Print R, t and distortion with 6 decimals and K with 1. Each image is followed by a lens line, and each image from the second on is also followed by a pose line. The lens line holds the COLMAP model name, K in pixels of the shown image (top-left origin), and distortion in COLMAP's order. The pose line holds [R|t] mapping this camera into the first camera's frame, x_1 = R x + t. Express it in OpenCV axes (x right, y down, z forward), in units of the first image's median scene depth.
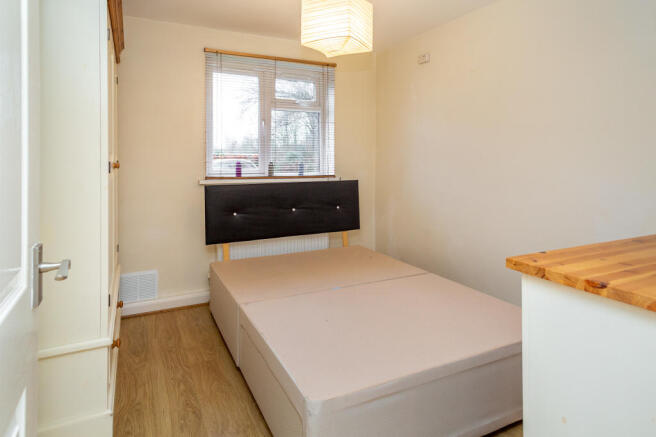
lens RADIAL K [[376.0, 0, 328.0], [0, 376.0, 218.5], [0, 0, 1]] dist [0.003798, 0.000755]
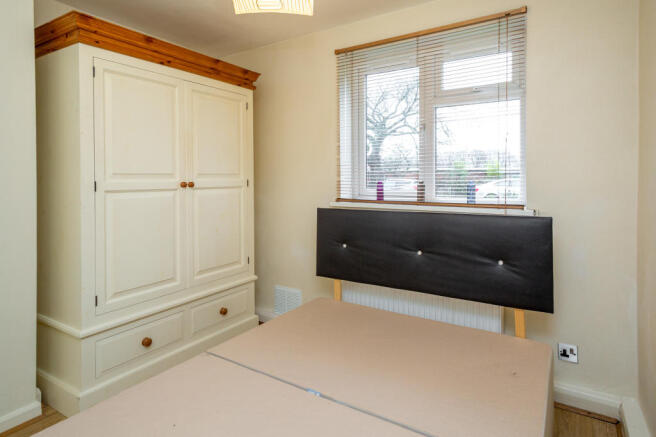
lens RADIAL K [[376.0, 0, 328.0], [0, 376.0, 218.5], [0, 0, 1]] dist [0.003798, 0.000755]
pose [[0.510879, 0.087787, -0.855158, 0.370149], [-0.132109, 0.990973, 0.022806, -0.073714], [0.849441, 0.101323, 0.517865, 0.488373]]
